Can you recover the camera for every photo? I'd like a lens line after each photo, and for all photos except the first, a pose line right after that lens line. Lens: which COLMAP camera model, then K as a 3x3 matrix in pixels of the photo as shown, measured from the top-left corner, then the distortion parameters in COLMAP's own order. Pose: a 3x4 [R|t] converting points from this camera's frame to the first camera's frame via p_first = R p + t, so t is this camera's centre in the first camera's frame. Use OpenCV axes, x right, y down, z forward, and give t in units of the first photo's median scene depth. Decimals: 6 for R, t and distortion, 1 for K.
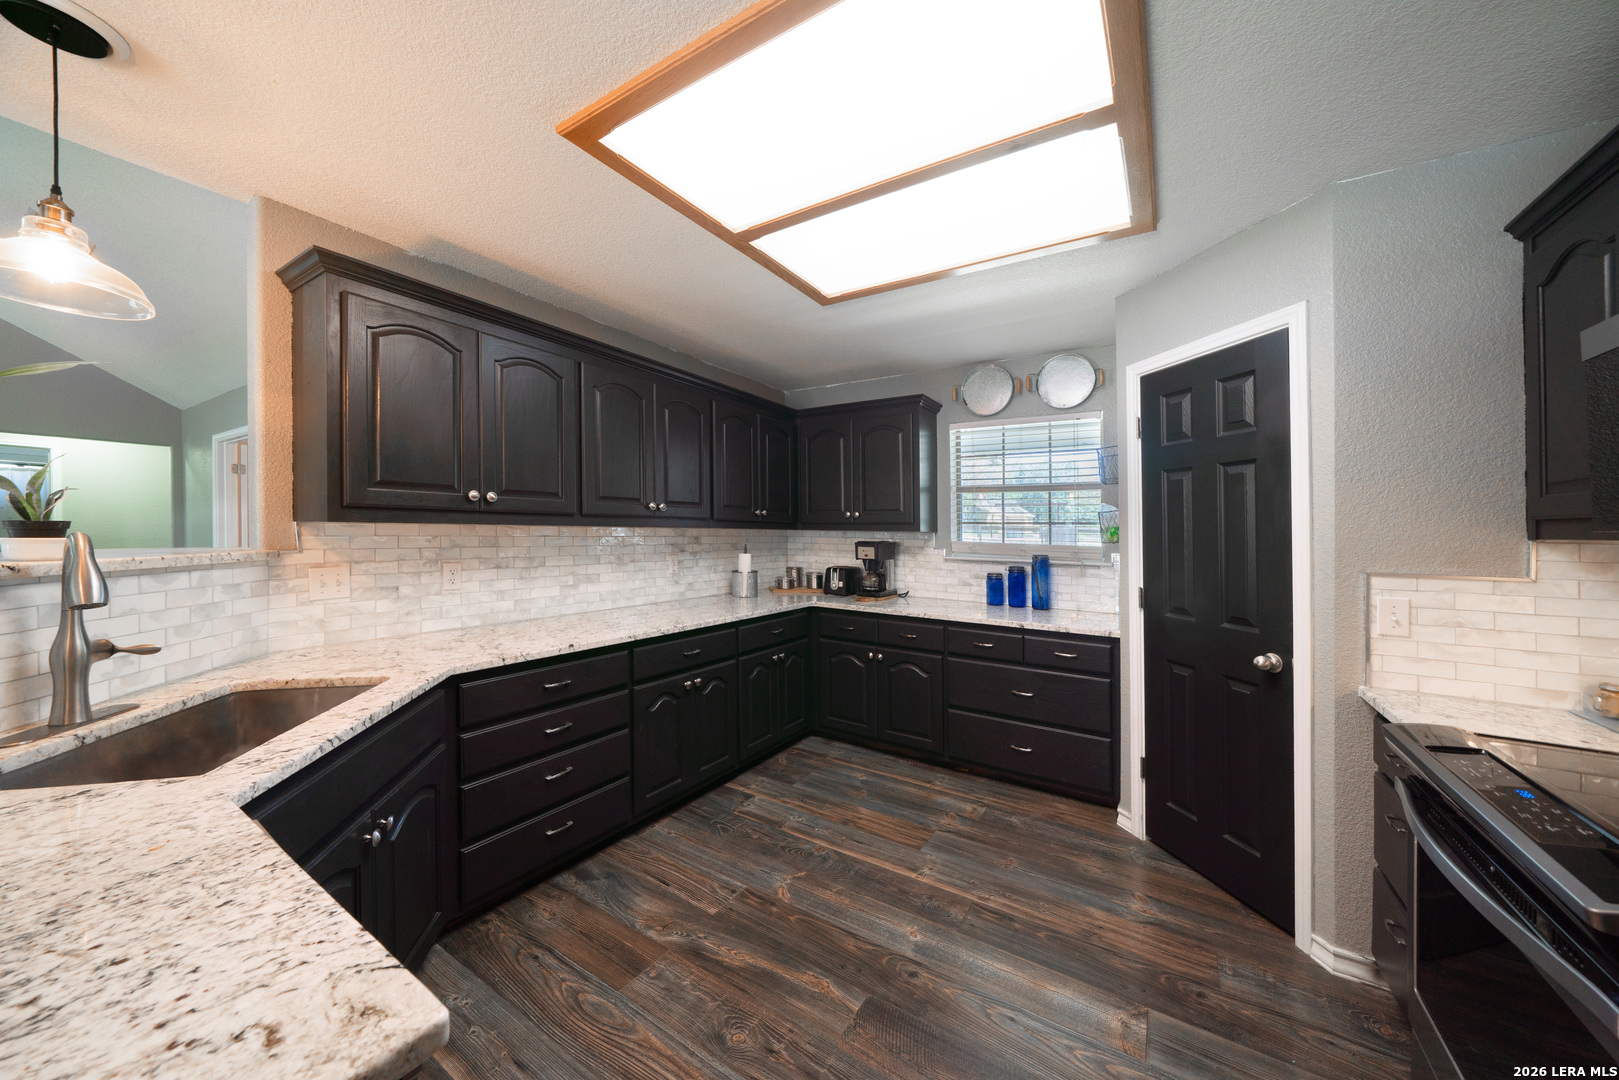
lens RADIAL K [[560.1, 0, 798.7], [0, 560.1, 494.6], [0, 0, 1]] dist [-0.001326, -0.000128]
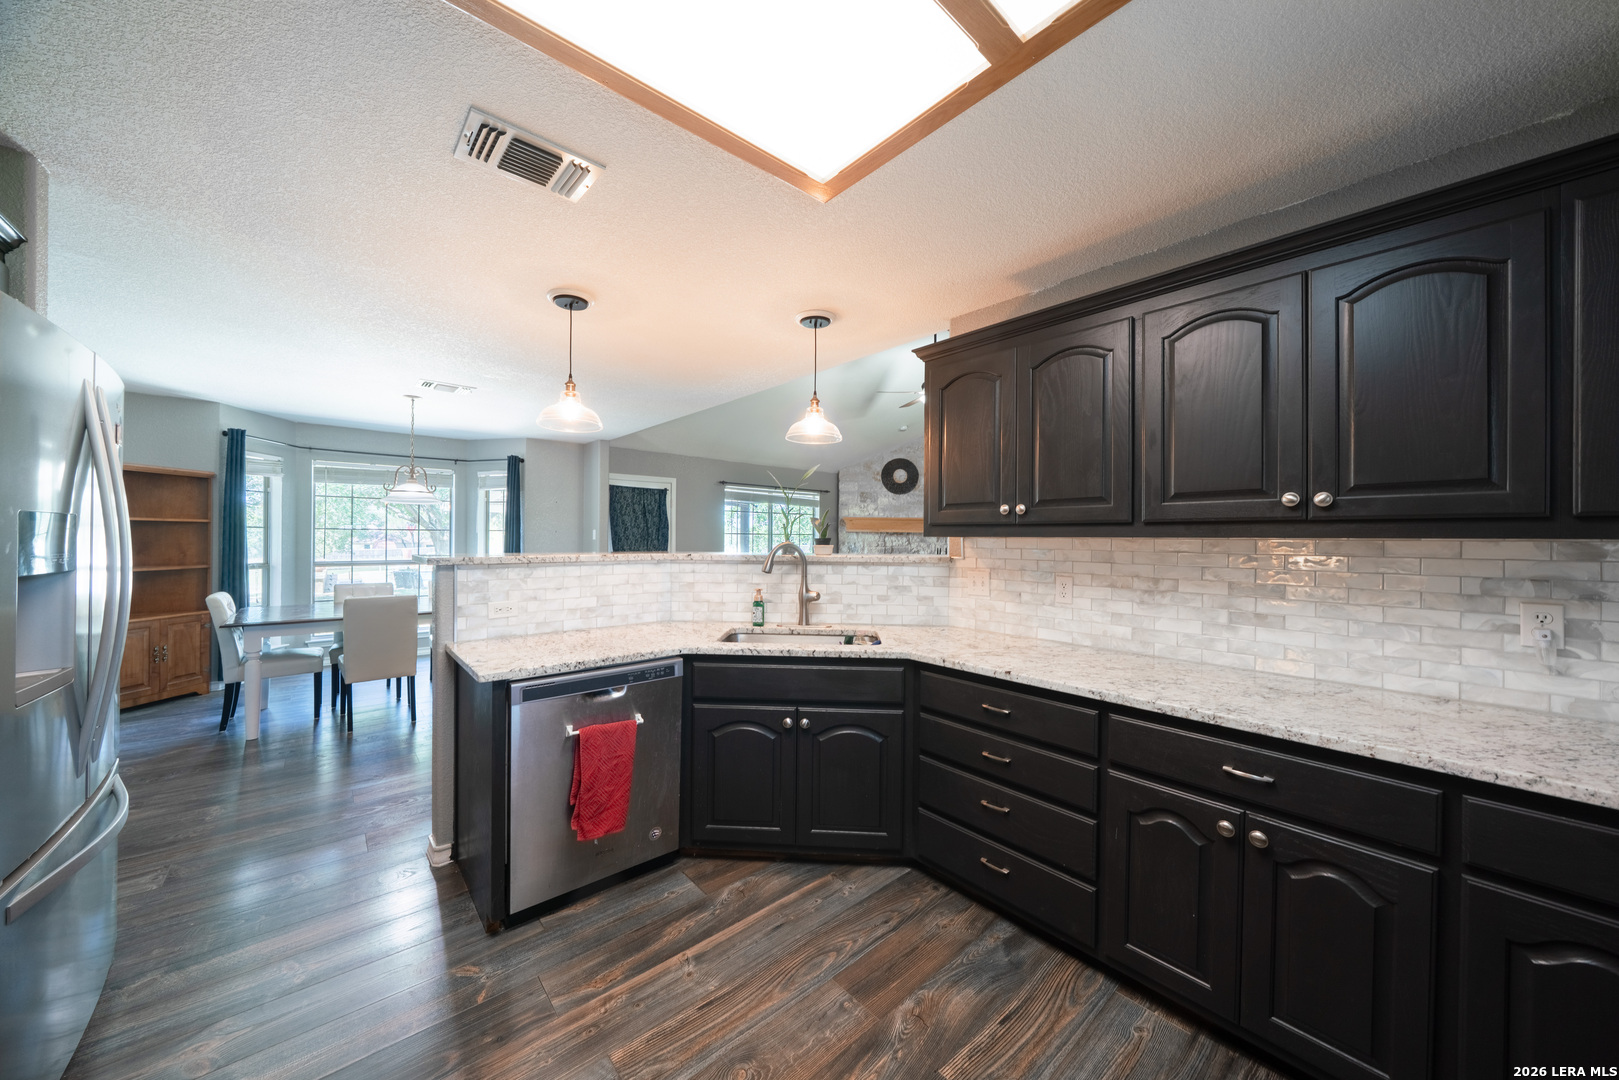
lens RADIAL K [[578.7, 0, 834.2], [0, 578.7, 531.1], [0, 0, 1]] dist [0.000113, -0.000023]
pose [[-0.255267, -0.027841, -0.966470, 0.520090], [0.051747, 0.997759, -0.042410, 0.067451], [0.965485, -0.060838, -0.253254, 0.923237]]
